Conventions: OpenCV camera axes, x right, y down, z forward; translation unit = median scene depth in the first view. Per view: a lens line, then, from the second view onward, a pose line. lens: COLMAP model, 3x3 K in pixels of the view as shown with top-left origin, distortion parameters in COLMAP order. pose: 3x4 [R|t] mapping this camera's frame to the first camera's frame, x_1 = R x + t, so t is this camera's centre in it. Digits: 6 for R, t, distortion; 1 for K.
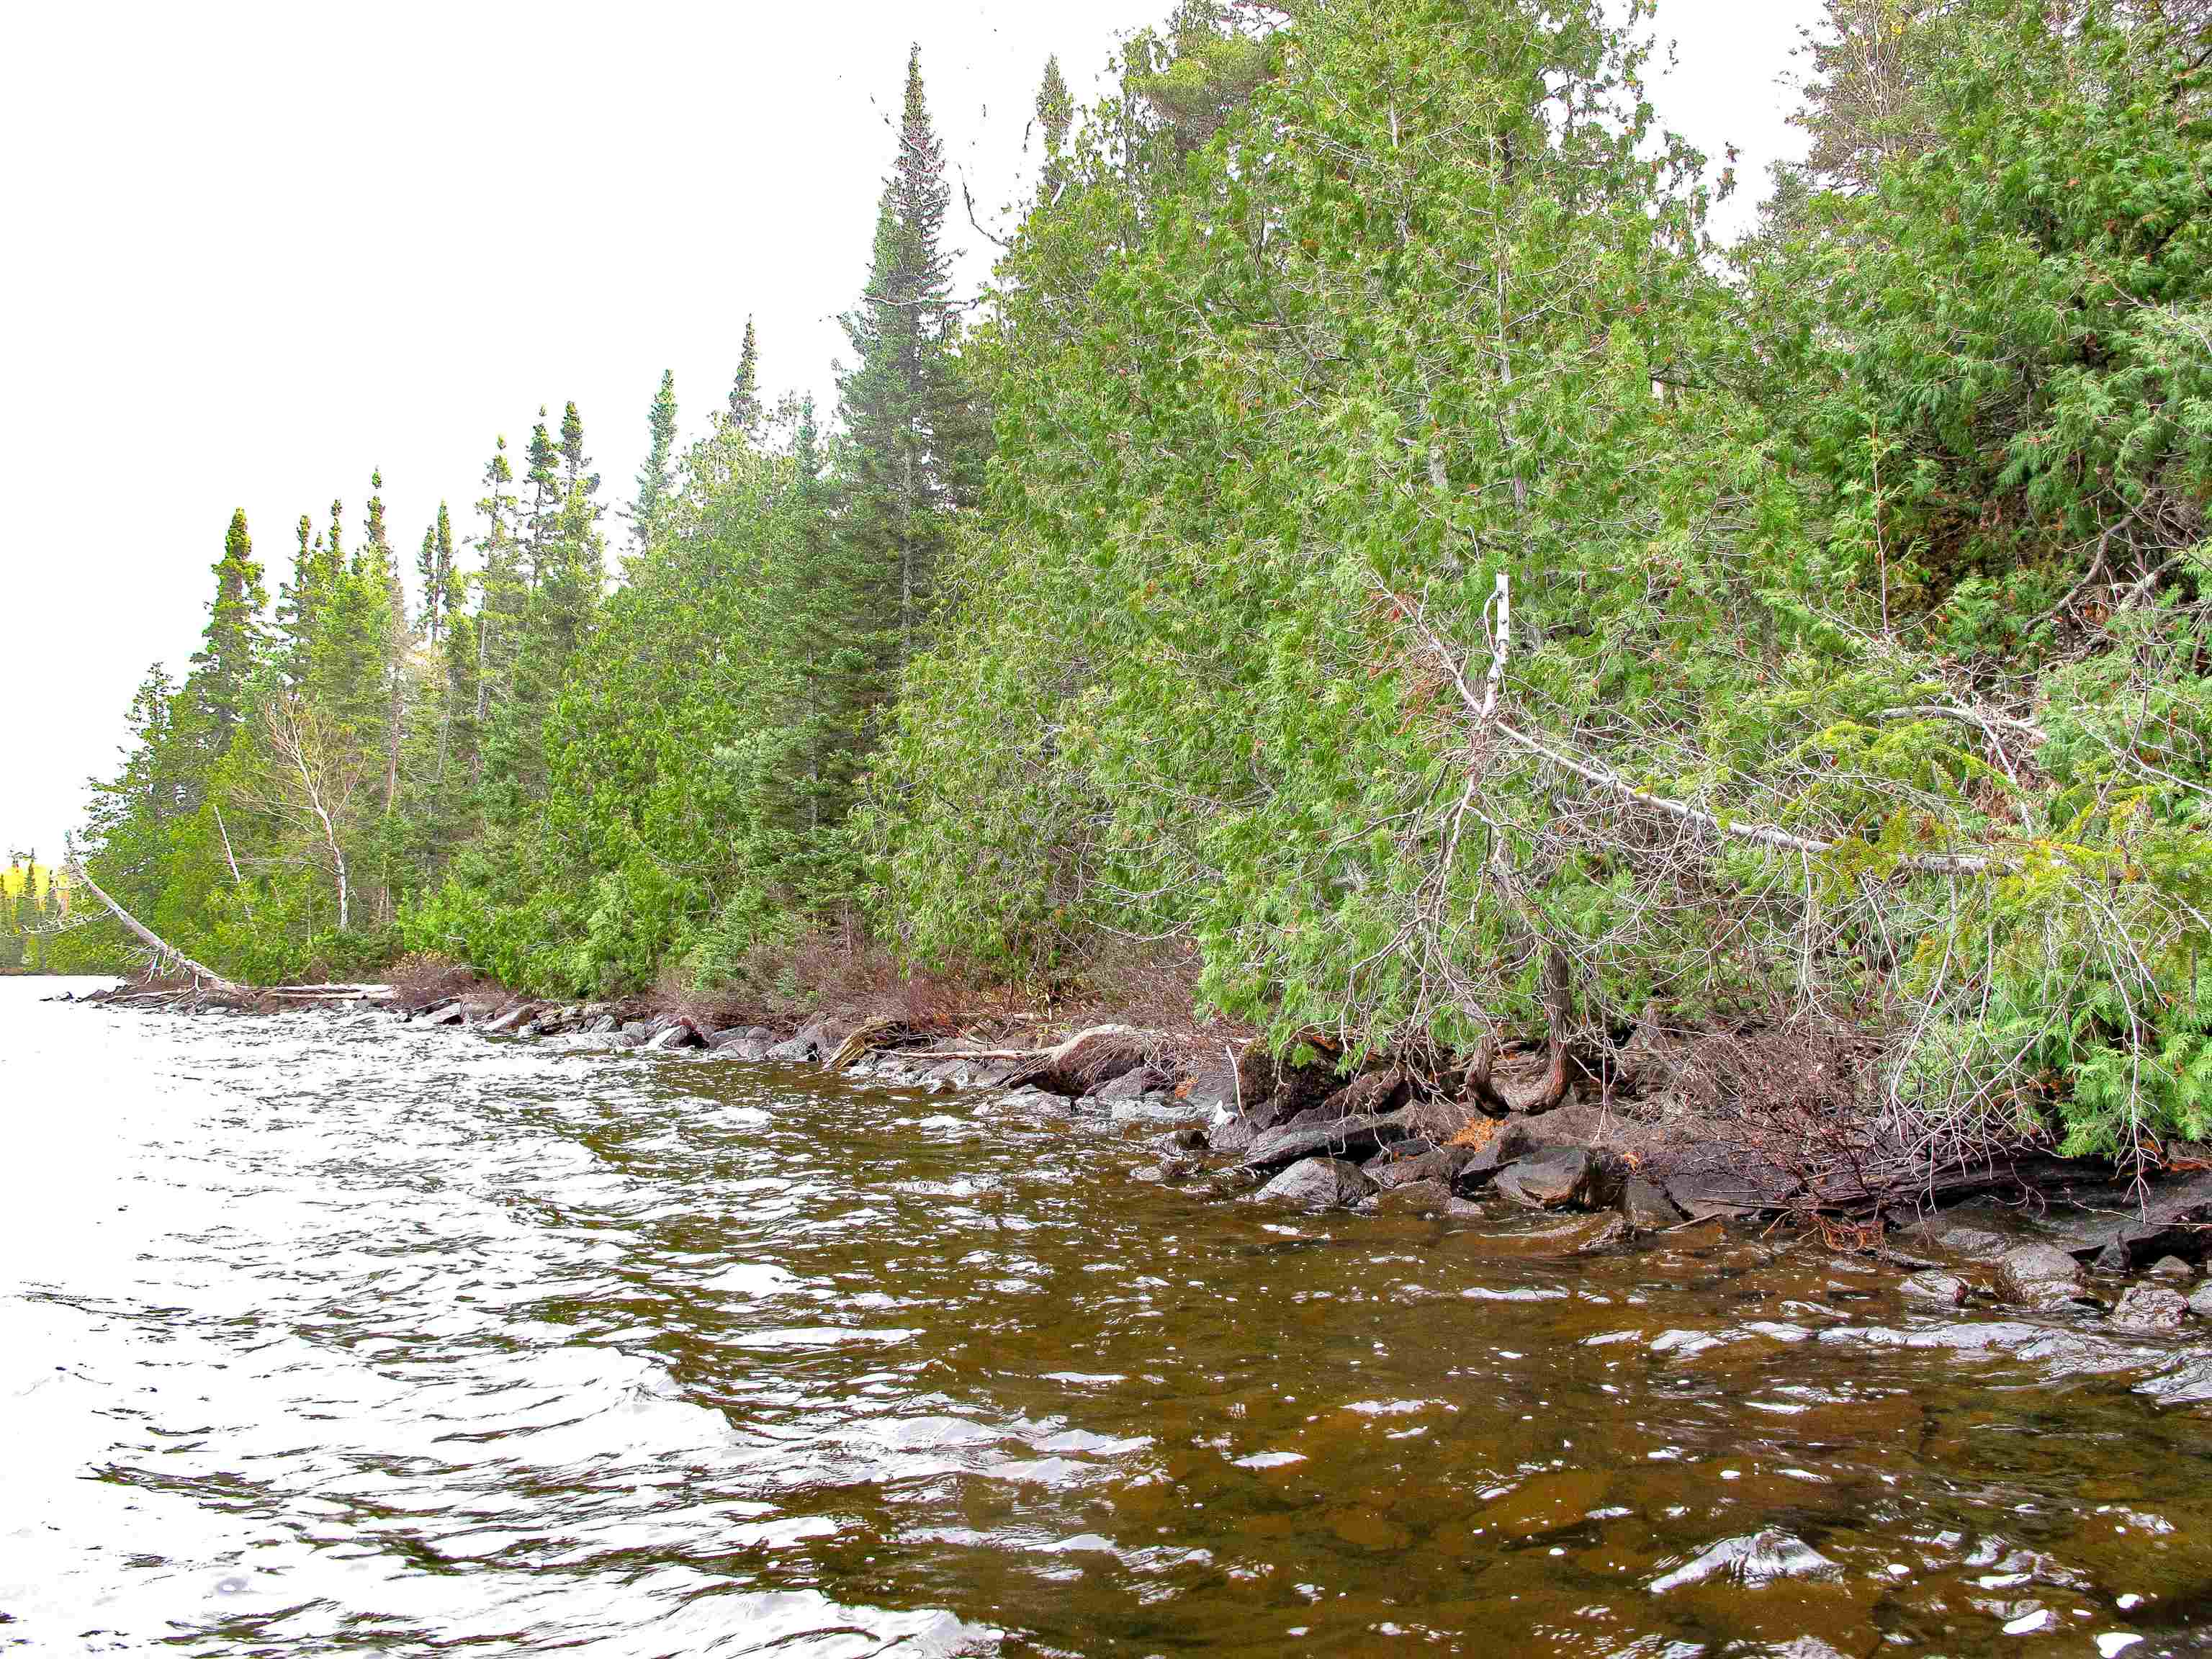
lens RADIAL K [[1883.2, 0, 1106.0], [0, 1883.2, 829.5], [0, 0, 1]] dist [-0.129045, 0.112135]
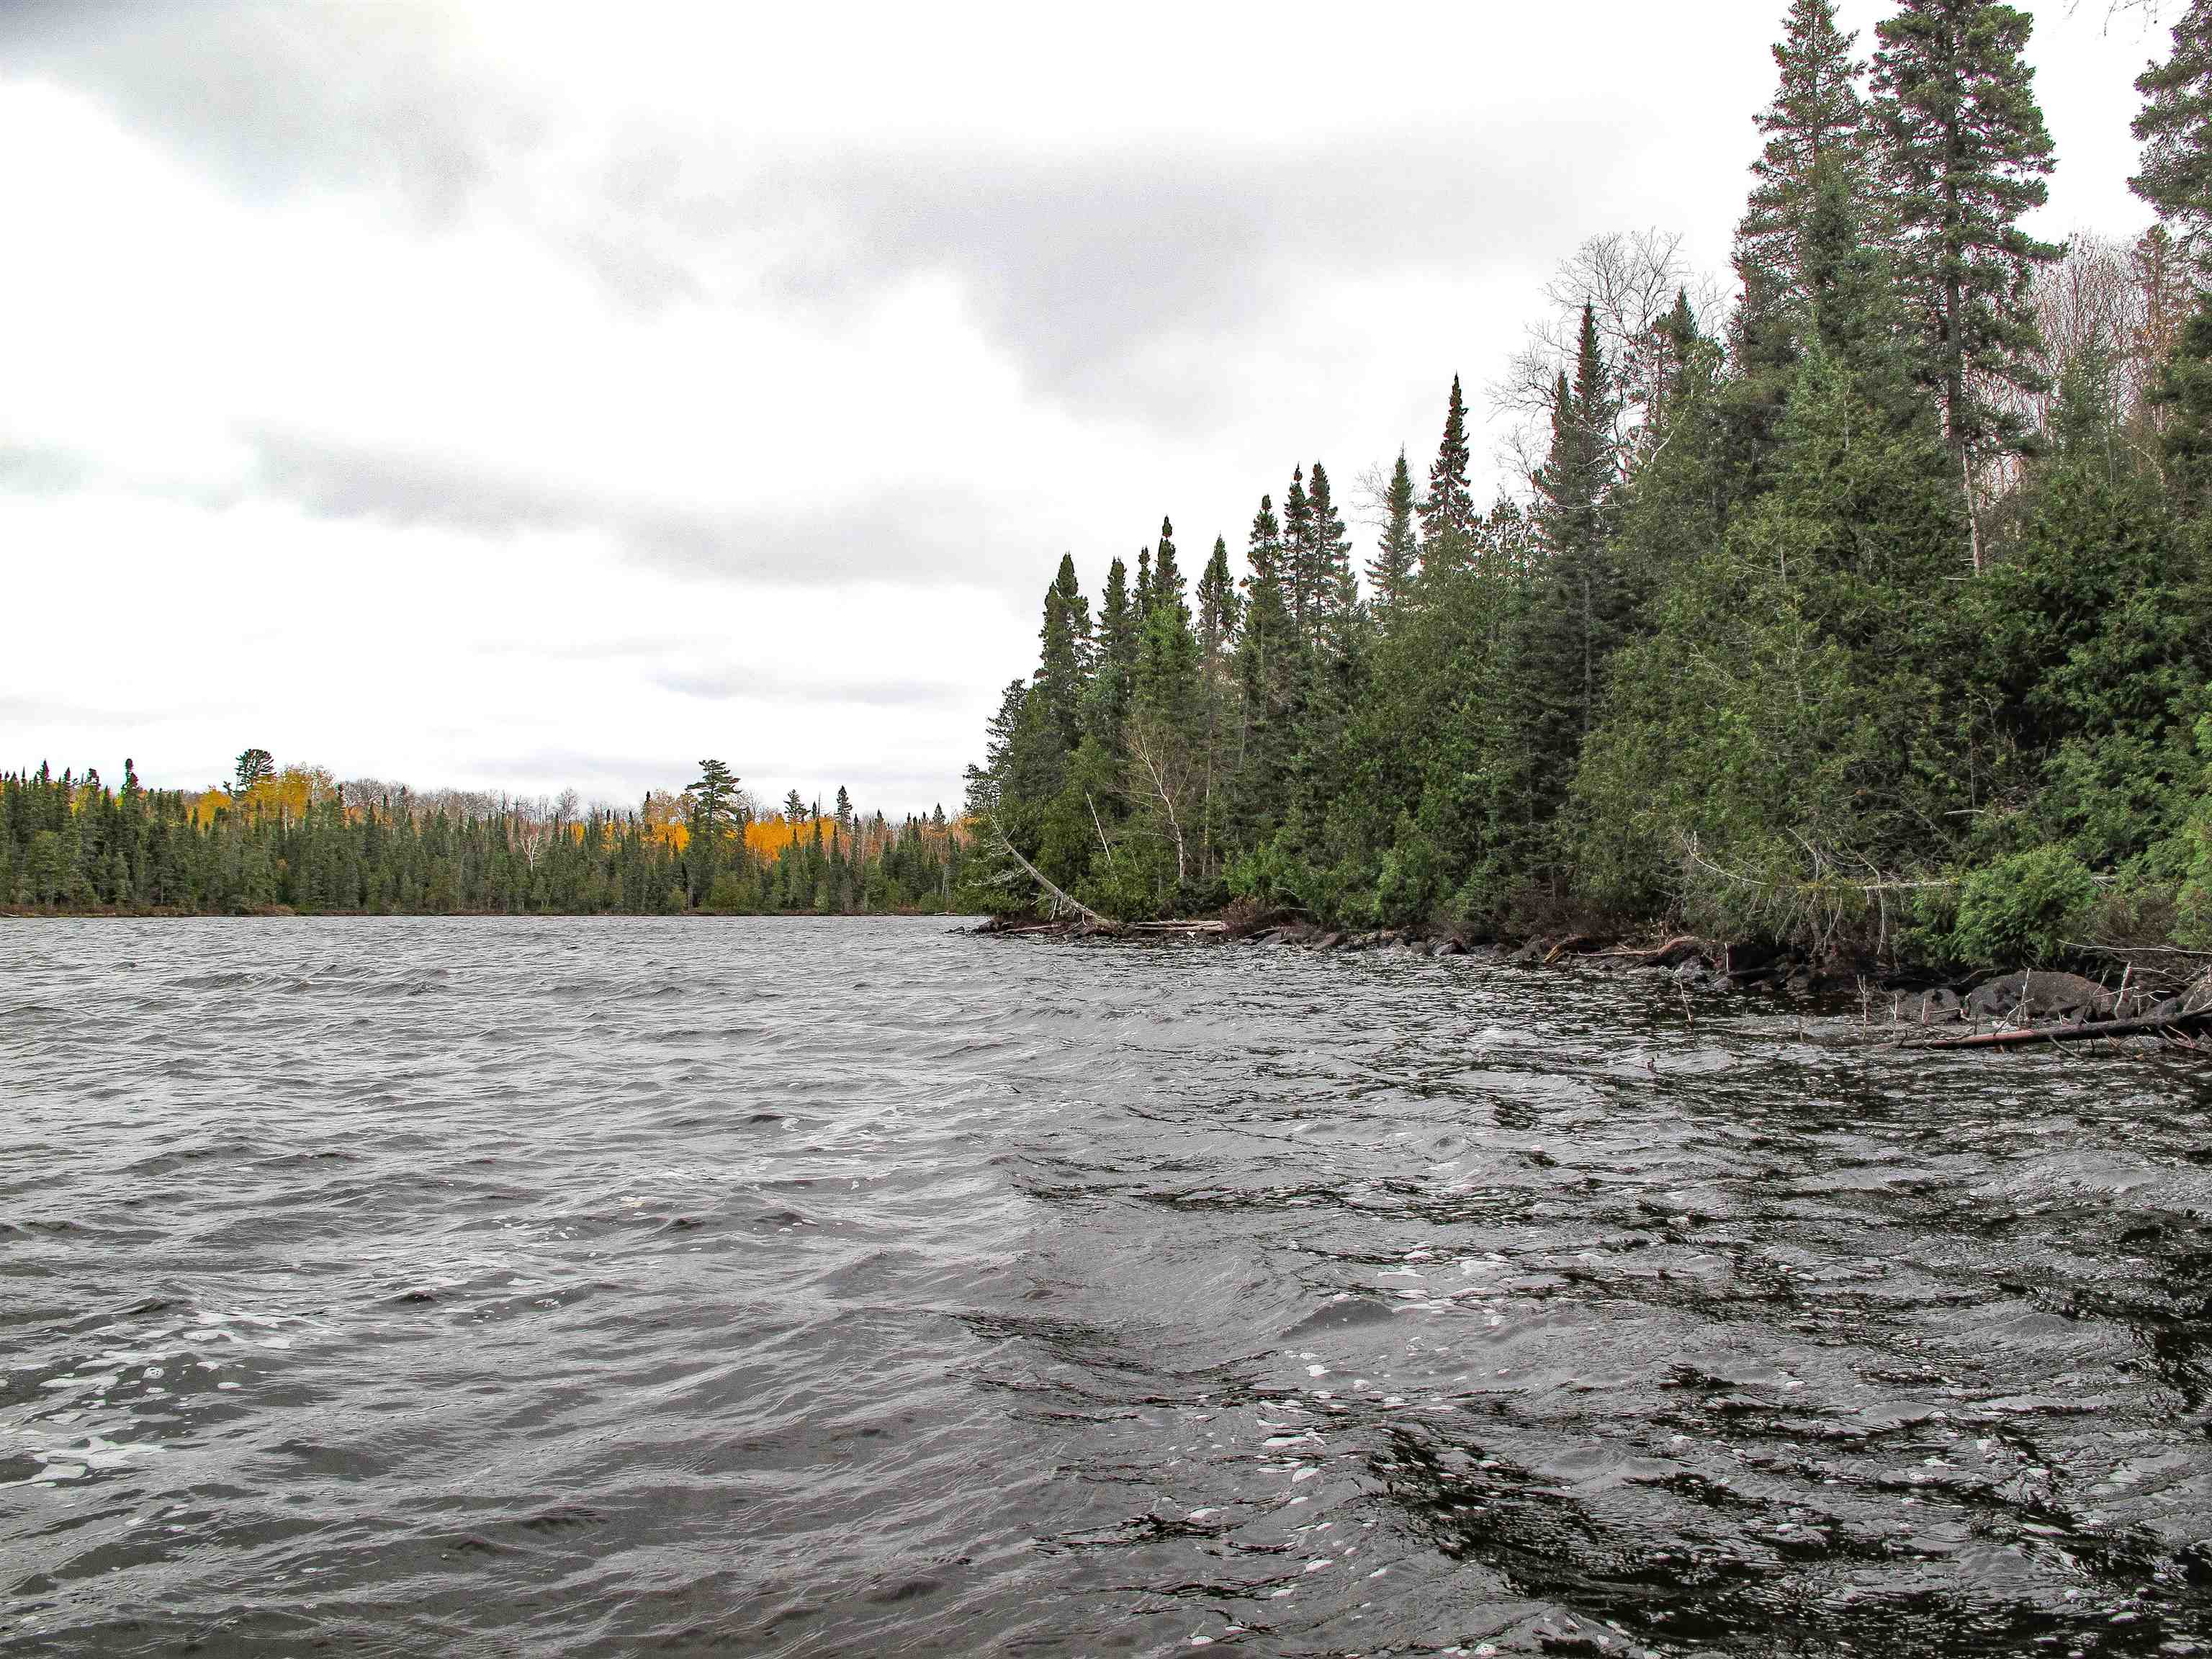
lens RADIAL K [[1883.2, 0, 1106.0], [0, 1883.2, 829.5], [0, 0, 1]] dist [-0.129045, 0.112135]
pose [[0.933932, -0.005431, -0.357409, 0.061167], [0.015564, 0.999554, 0.025480, -0.032052], [0.357111, -0.029359, 0.933601, -0.494398]]
